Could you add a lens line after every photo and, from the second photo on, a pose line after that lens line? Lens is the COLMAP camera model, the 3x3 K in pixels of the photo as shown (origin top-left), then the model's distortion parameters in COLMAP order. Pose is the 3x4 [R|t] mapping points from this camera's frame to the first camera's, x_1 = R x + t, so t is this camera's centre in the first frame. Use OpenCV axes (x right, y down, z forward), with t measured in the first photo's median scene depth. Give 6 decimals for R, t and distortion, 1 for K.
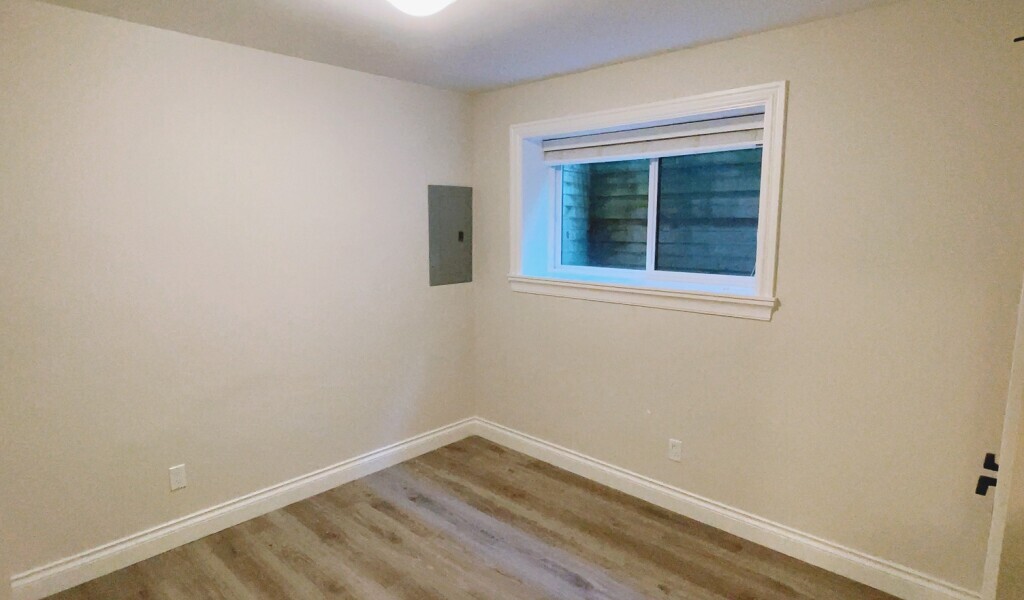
lens RADIAL K [[555.8, 0, 507.9], [0, 555.8, 302.2], [0, 0, 1]] dist [0.003039, -0.007354]
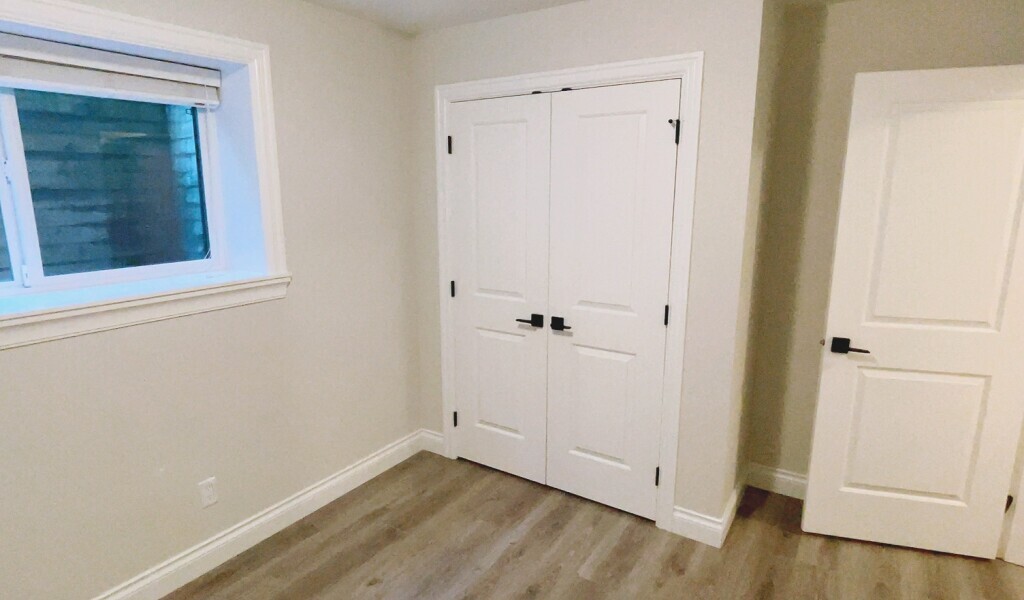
lens RADIAL K [[555.8, 0, 507.9], [0, 555.8, 302.2], [0, 0, 1]] dist [0.003039, -0.007354]
pose [[-0.171051, -0.215622, 0.961379, -0.514439], [0.142391, 0.960105, 0.240671, -0.130660], [-0.974919, 0.178059, -0.133524, 0.725348]]
